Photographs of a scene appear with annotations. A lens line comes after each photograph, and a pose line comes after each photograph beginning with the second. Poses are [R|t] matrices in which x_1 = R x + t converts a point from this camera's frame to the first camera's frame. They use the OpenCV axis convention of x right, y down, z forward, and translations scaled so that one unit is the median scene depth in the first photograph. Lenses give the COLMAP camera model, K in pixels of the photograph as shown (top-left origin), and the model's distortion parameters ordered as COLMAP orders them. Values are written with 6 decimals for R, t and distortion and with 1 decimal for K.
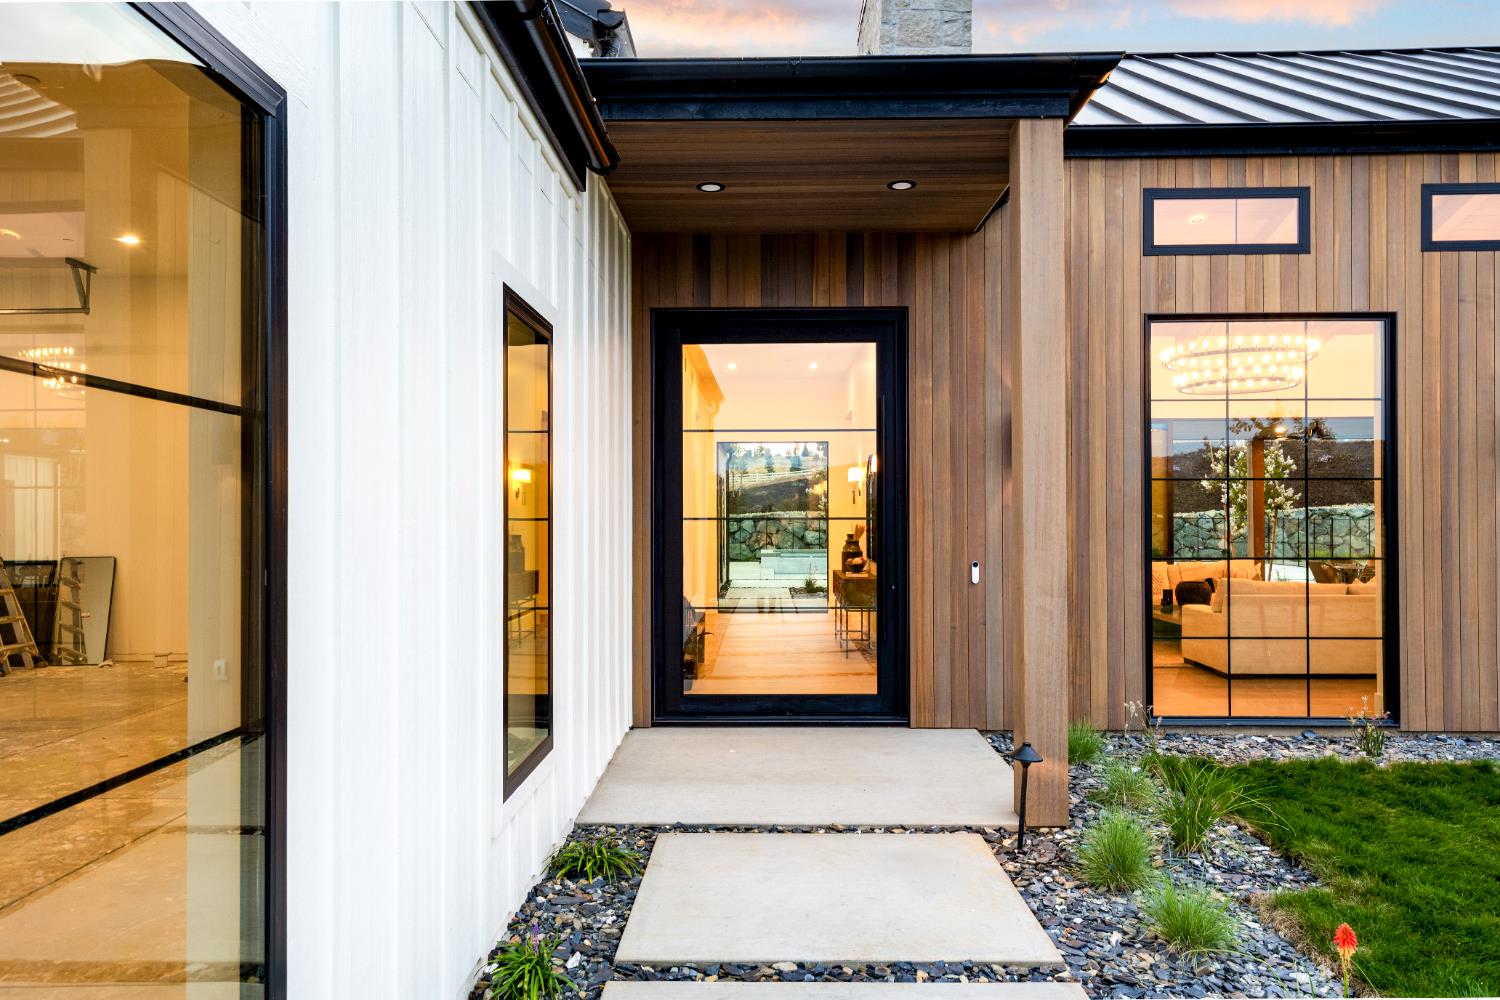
lens RADIAL K [[1044.3, 0, 755.1], [0, 1044.3, 502.9], [0, 0, 1]] dist [-0.009052, 0.002125]
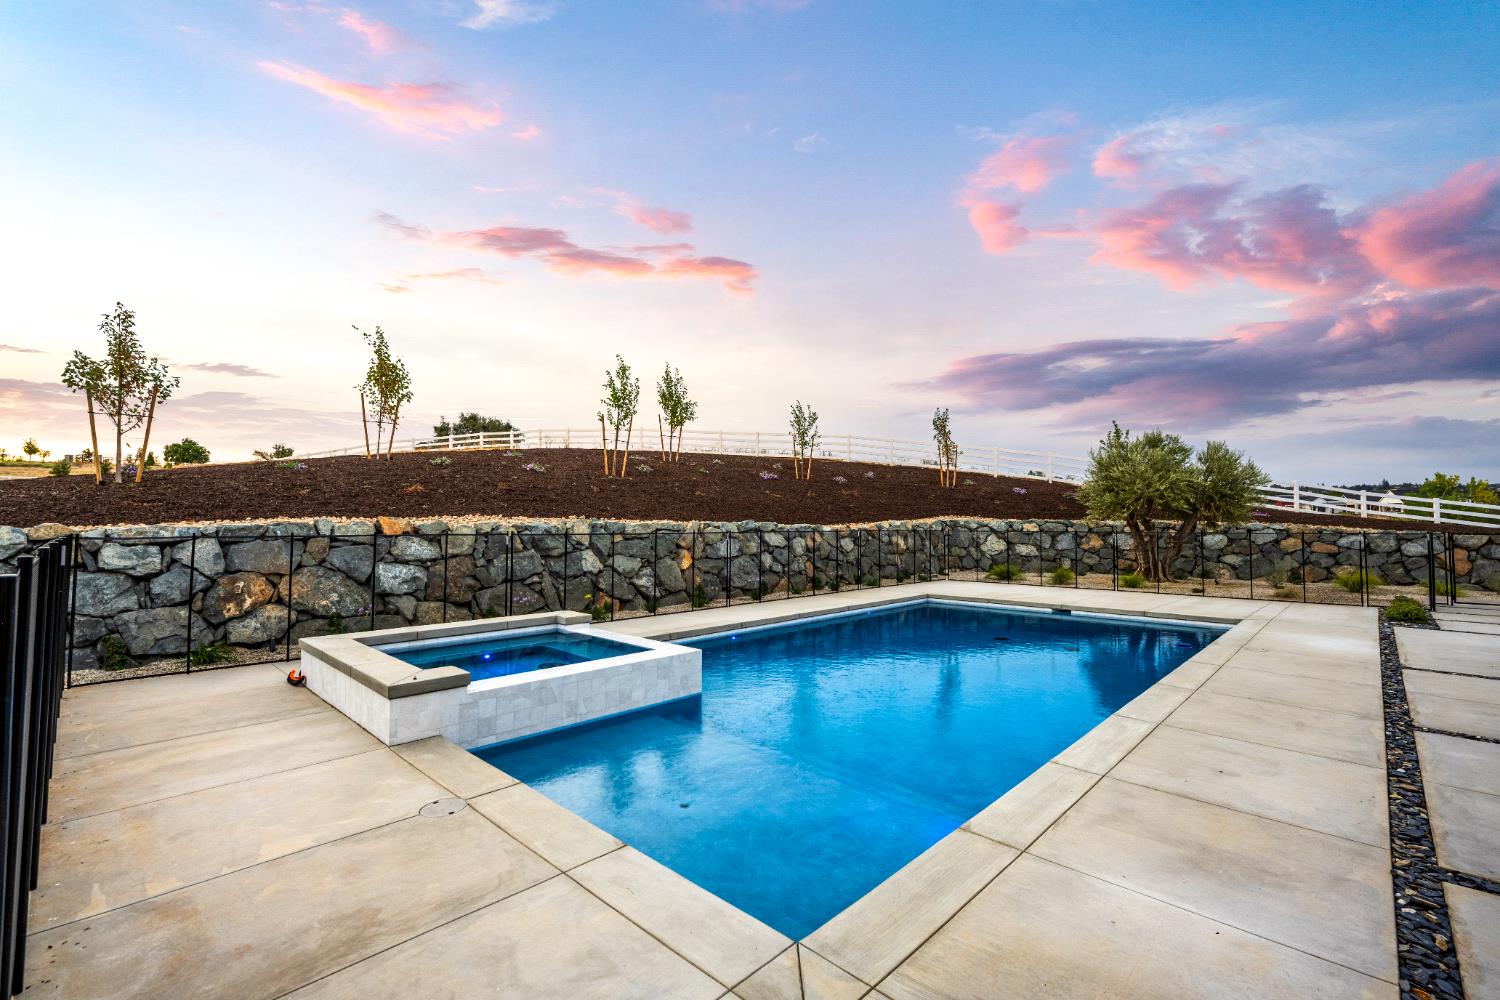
lens RADIAL K [[655.2, 0, 743.0], [0, 655.2, 501.7], [0, 0, 1]] dist [-0.000805, 0.000187]
pose [[0.680775, 0.028406, 0.731941, -0.046727], [-0.007138, 0.999458, -0.032150, 0.009822], [-0.732458, 0.016662, 0.680609, 0.742573]]
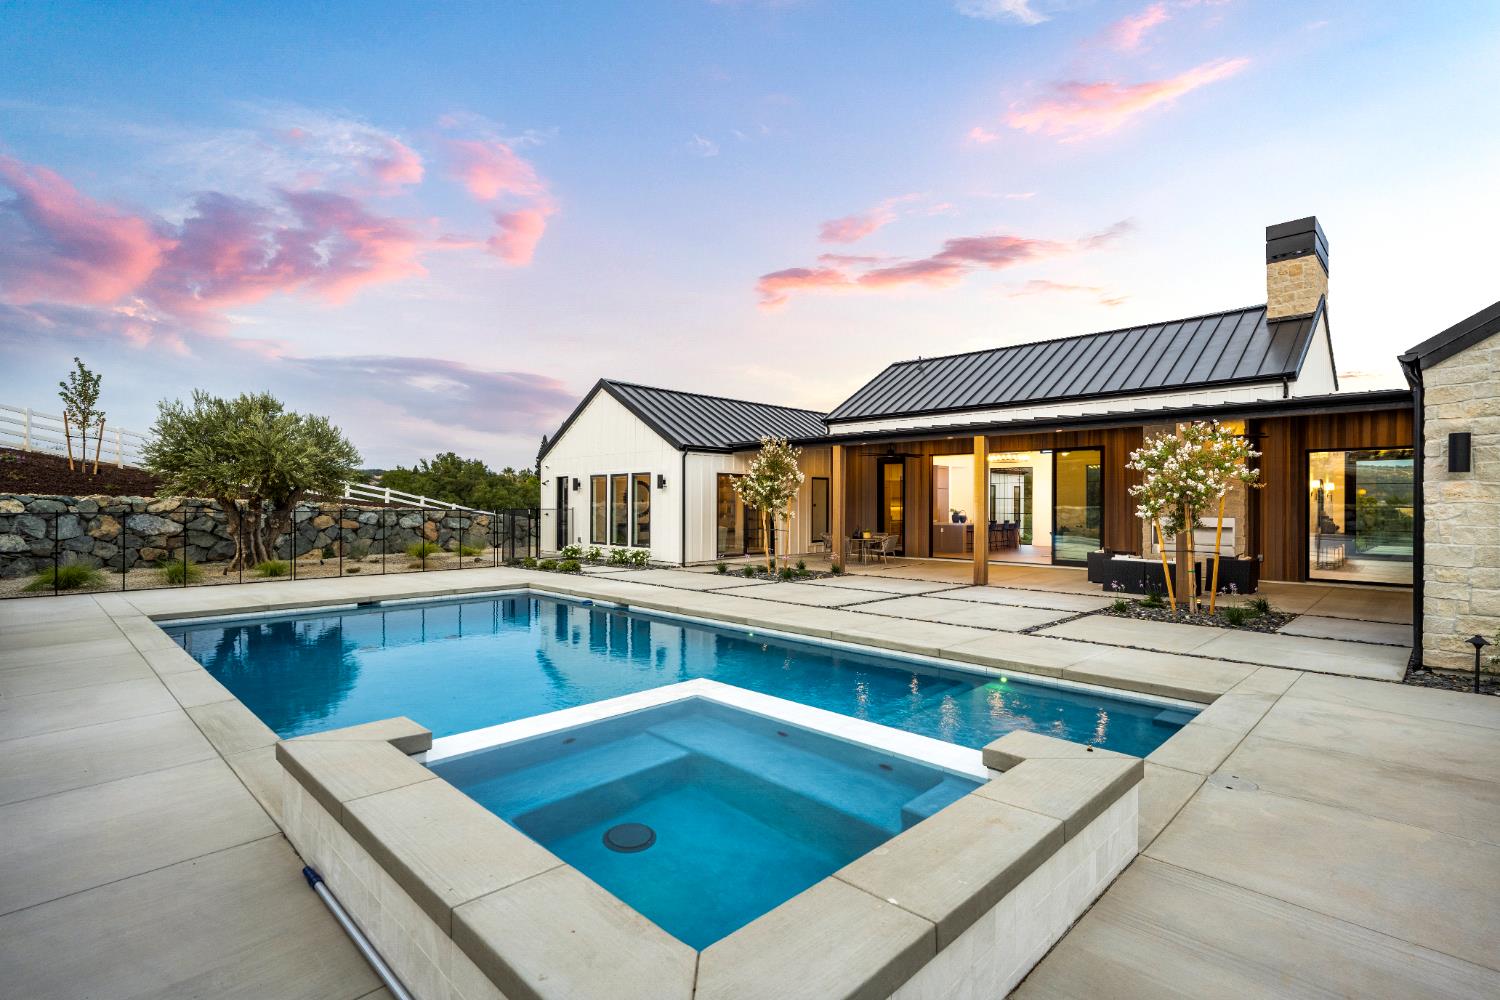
lens RADIAL K [[727.1, 0, 748.9], [0, 727.1, 497.8], [0, 0, 1]] dist [0.000122, 0.000529]
pose [[-0.733979, 0.006976, 0.679136, -0.022927], [-0.003594, 0.999893, -0.014155, 0.011708], [-0.679163, -0.012830, -0.733876, 1.002891]]
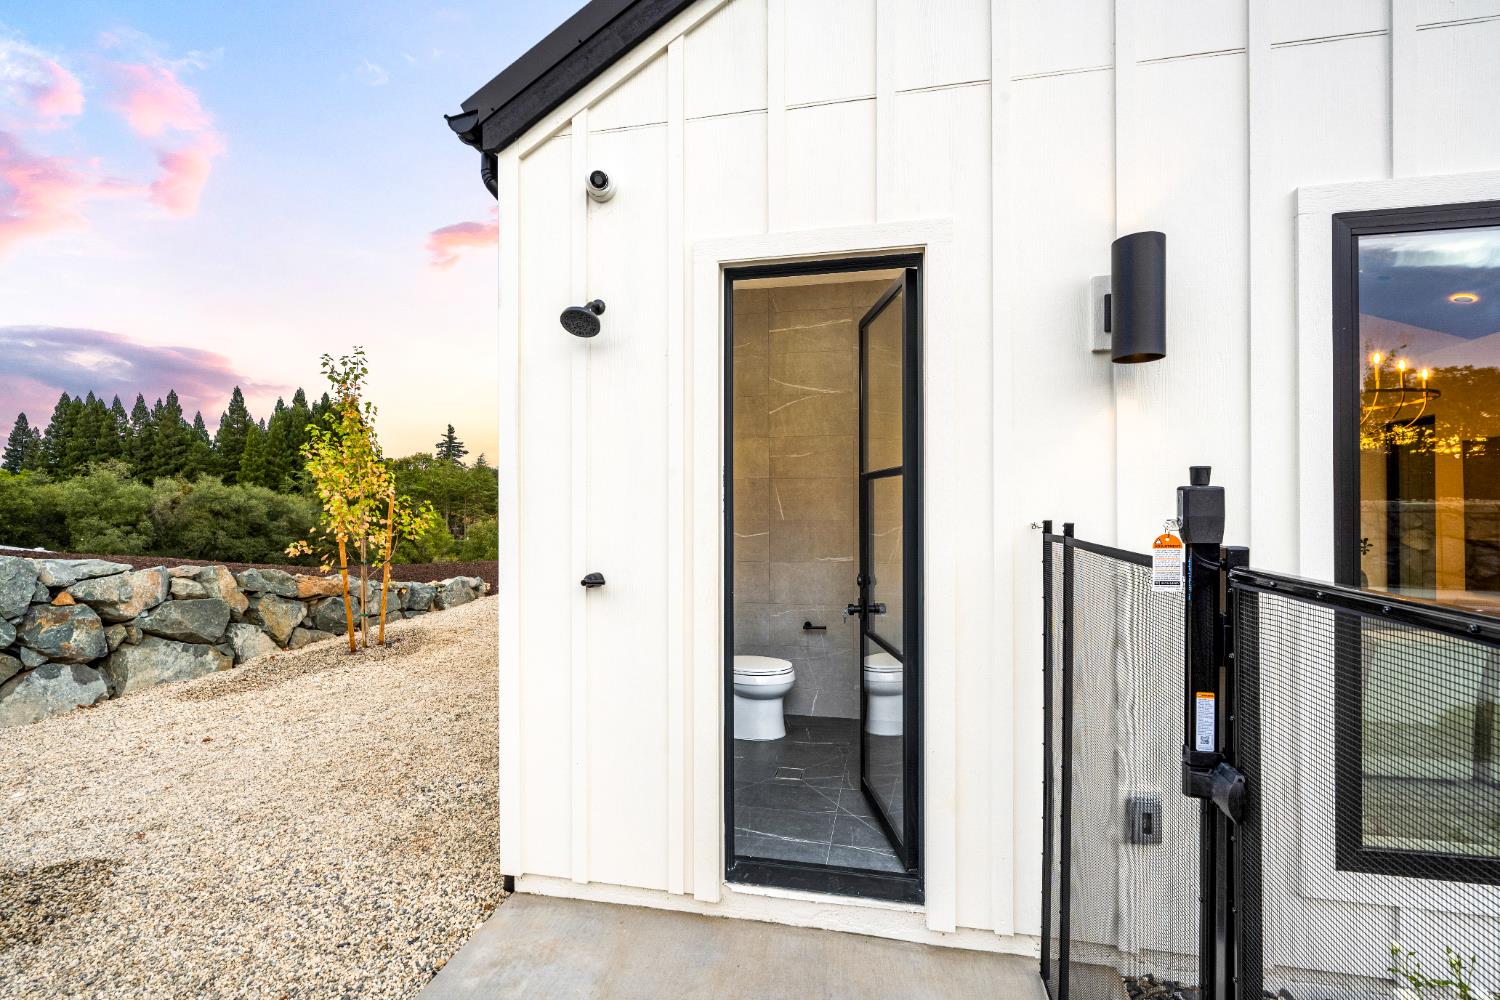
lens RADIAL K [[655.2, 0, 747.3], [0, 655.2, 501.0], [0, 0, 1]] dist [-0.000805, 0.000187]
pose [[-0.875111, 0.005384, 0.483893, -0.024417], [-0.000024, 0.999938, -0.011169, 0.010627], [-0.483923, -0.009786, -0.875056, 0.938305]]
